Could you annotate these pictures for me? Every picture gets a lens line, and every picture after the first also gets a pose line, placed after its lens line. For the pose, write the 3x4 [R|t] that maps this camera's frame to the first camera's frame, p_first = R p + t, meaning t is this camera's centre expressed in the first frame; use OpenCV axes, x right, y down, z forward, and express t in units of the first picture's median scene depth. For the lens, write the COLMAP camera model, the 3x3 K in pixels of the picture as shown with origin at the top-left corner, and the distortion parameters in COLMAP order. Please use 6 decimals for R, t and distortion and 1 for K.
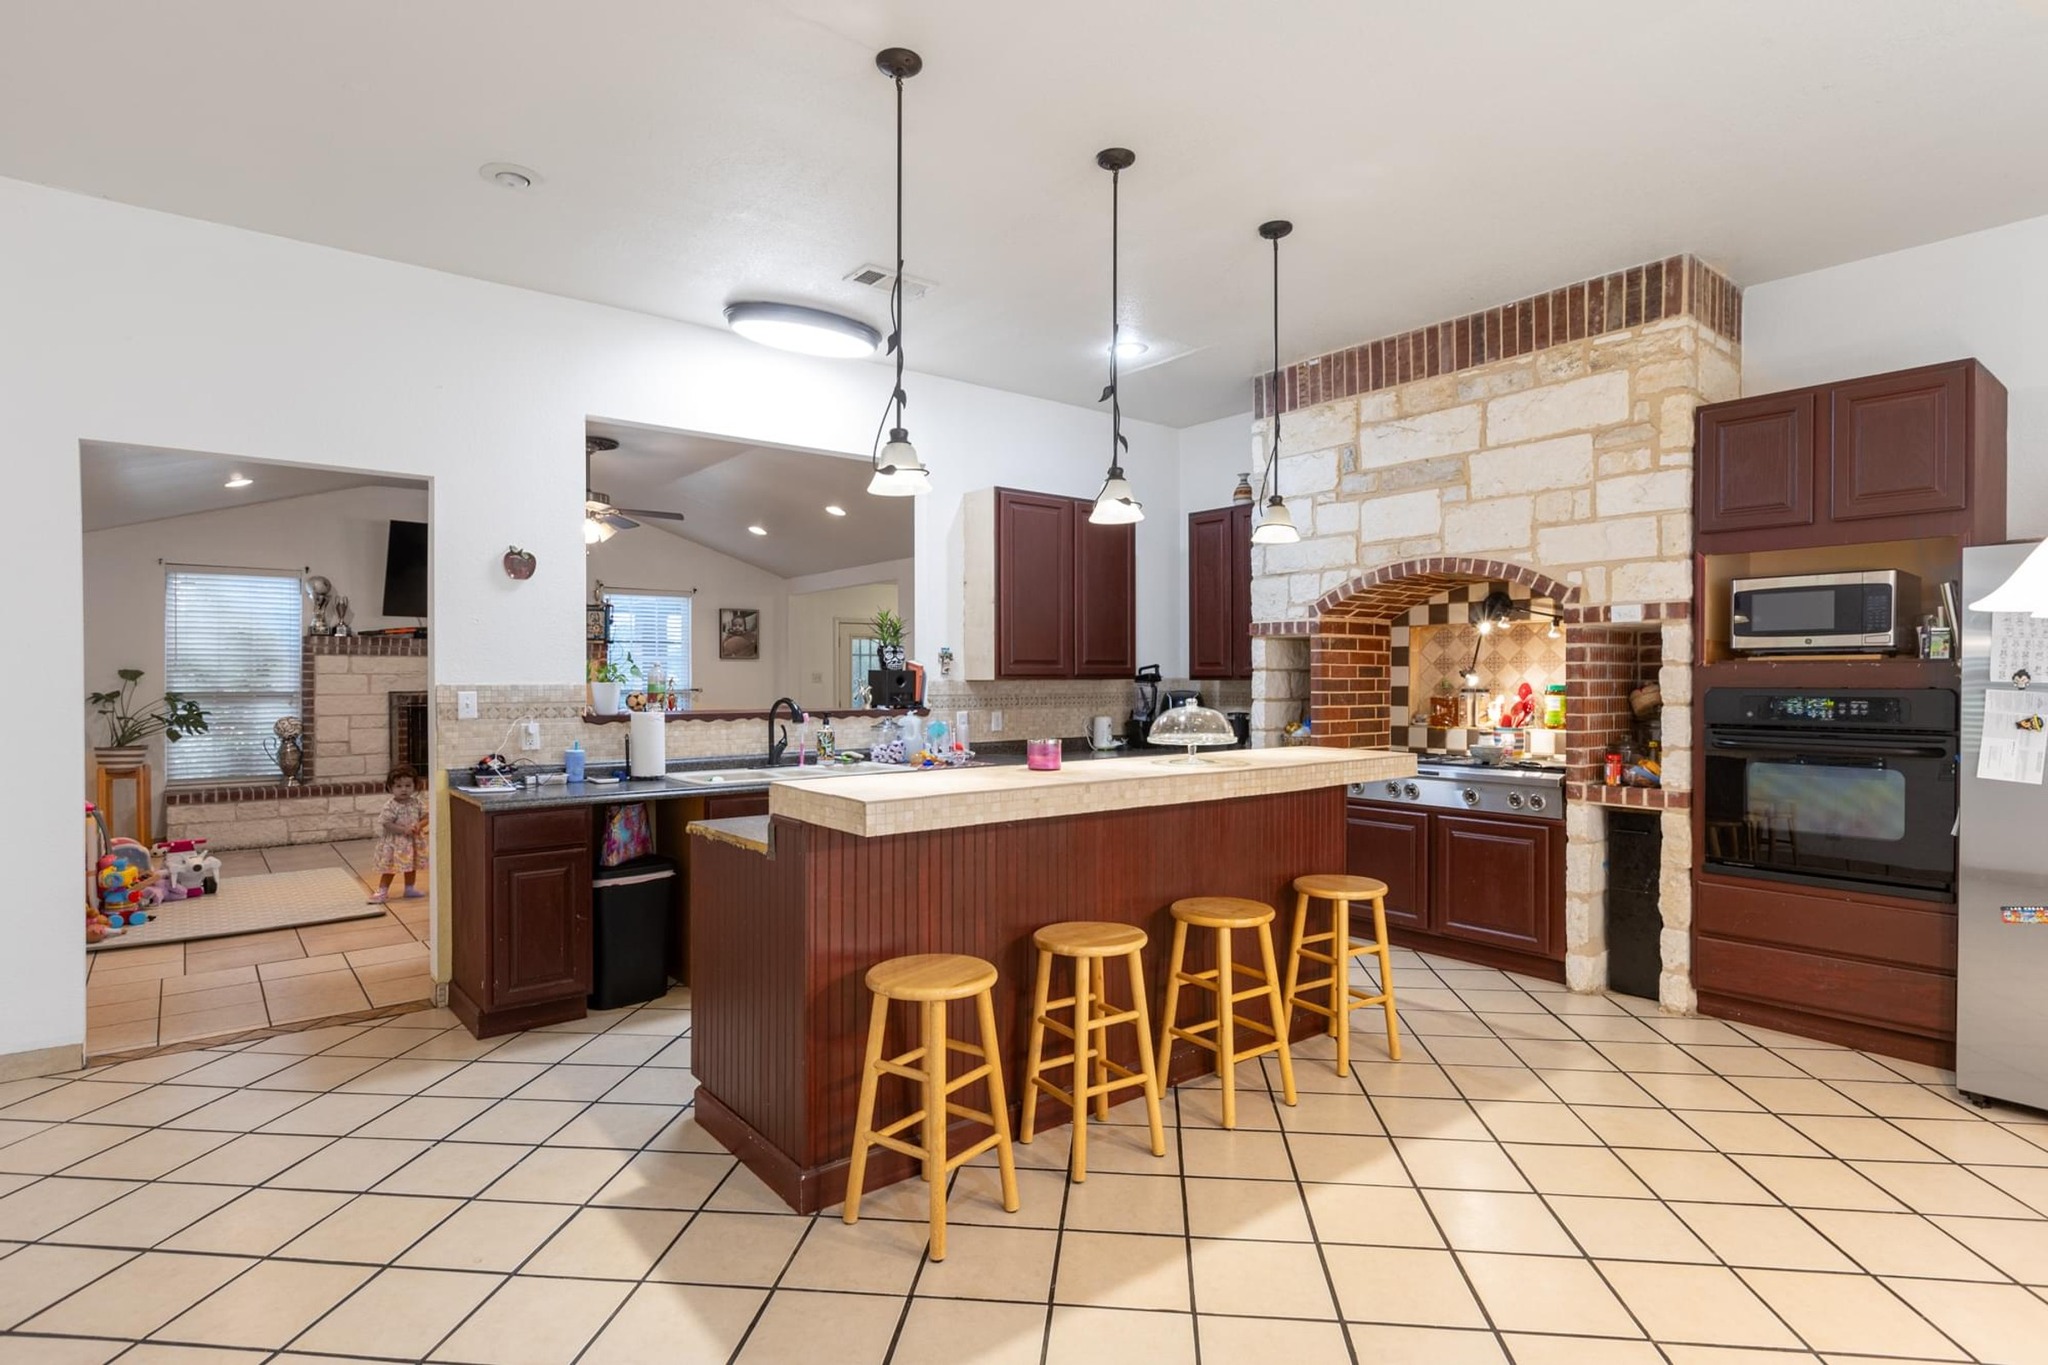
lens RADIAL K [[1086.6, 0, 1051.3], [0, 1086.6, 688.1], [0, 0, 1]] dist [0.007605, -0.004220]
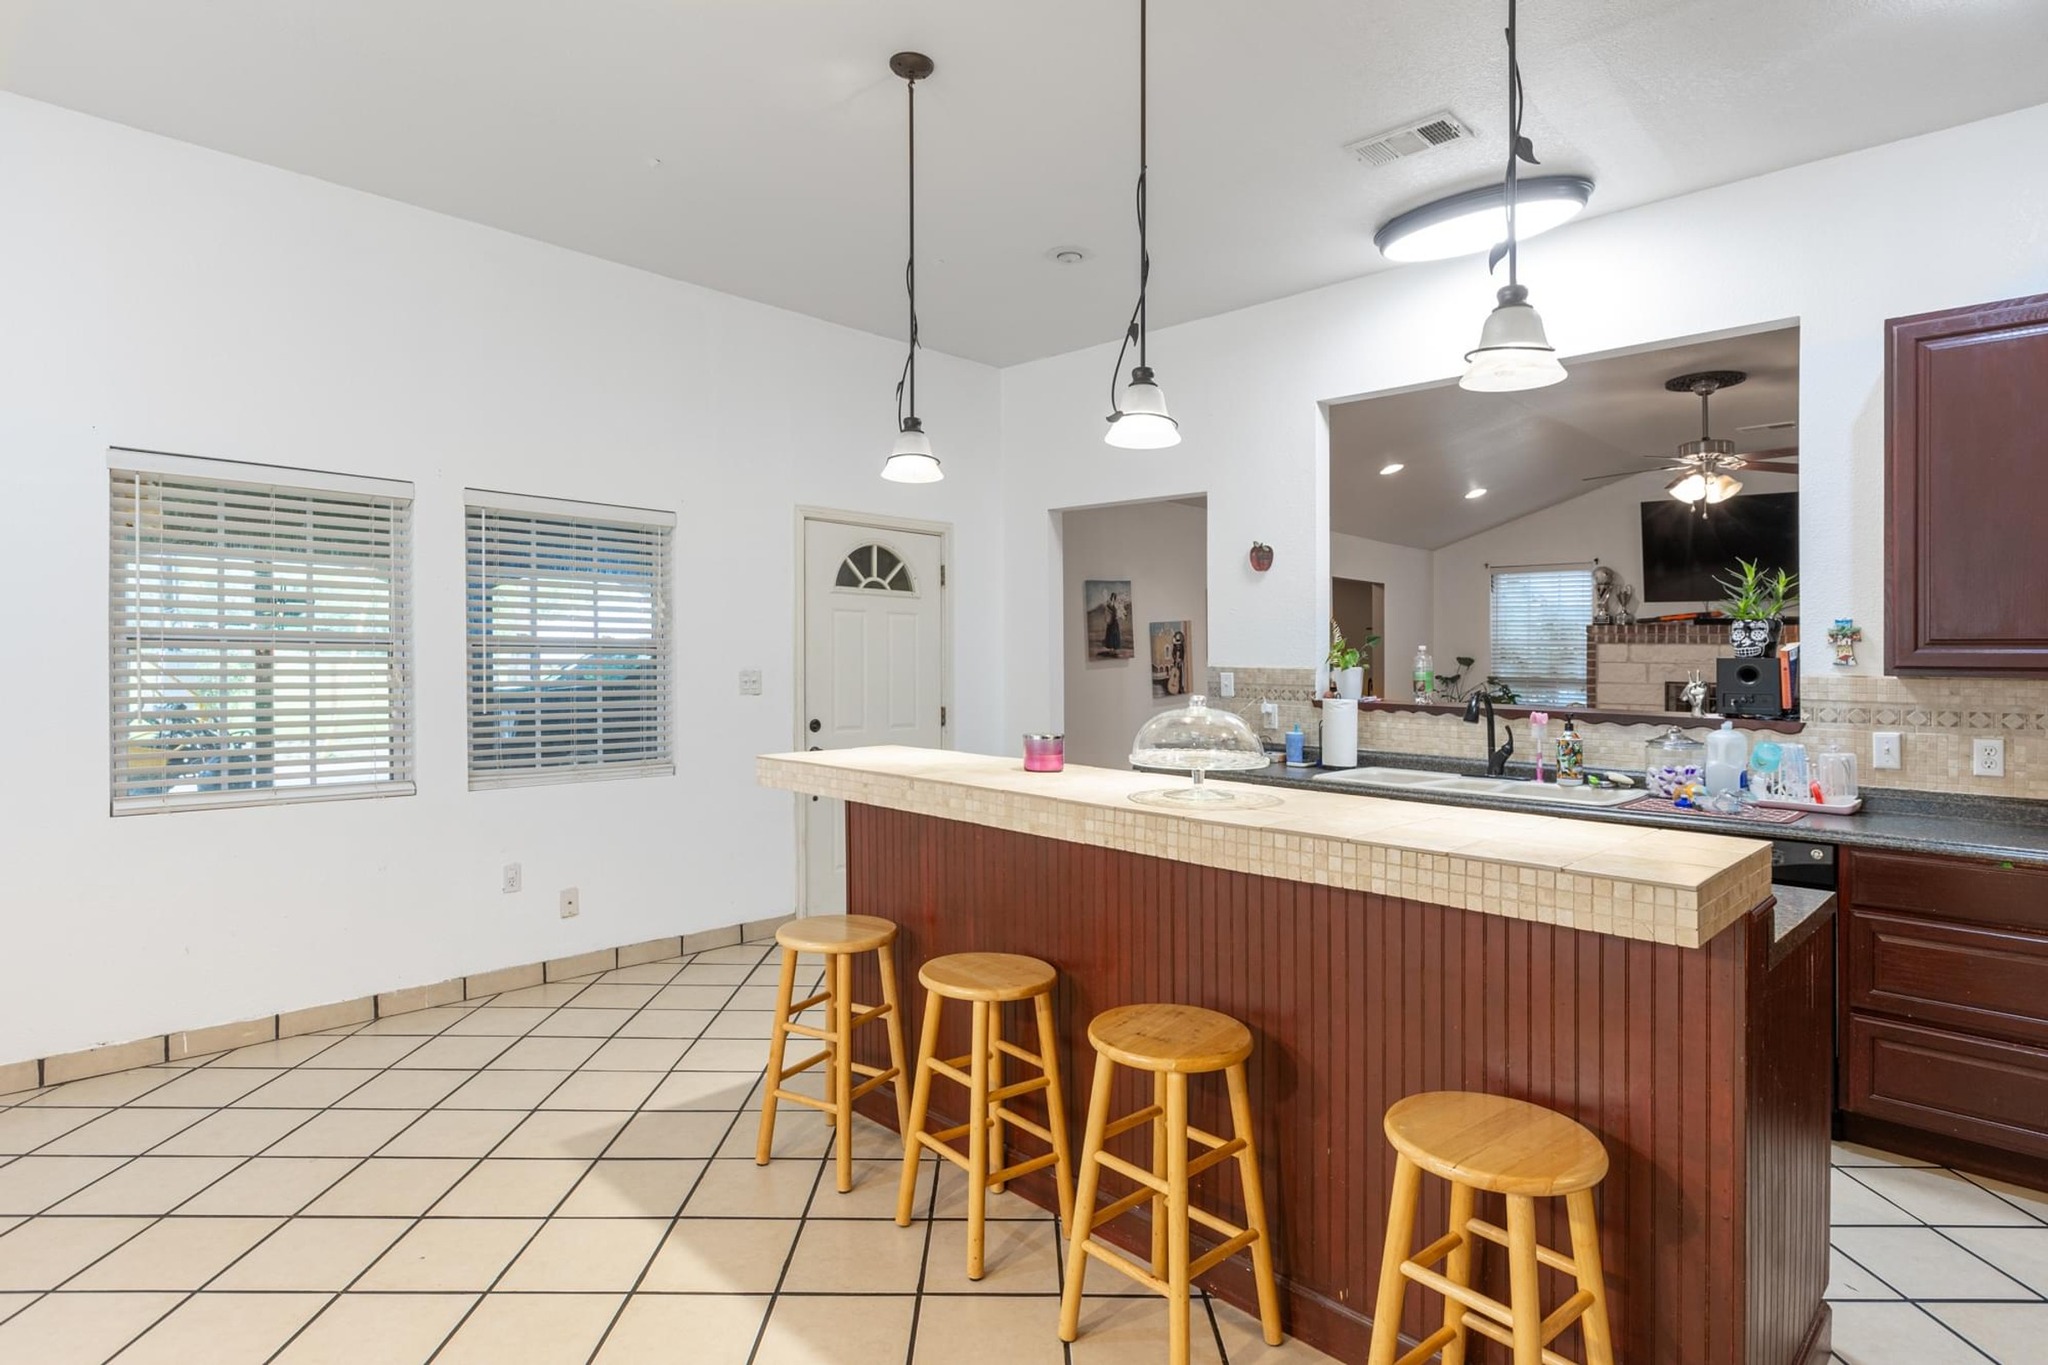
lens RADIAL K [[1138.4, 0, 1012.1], [0, 1138.4, 670.7], [0, 0, 1]] dist [0.021117, 0.000368]
pose [[0.090607, 0.015000, -0.995774, 0.623045], [-0.025847, 0.999585, 0.012706, -0.008123], [0.995551, 0.024586, 0.090957, 0.646265]]
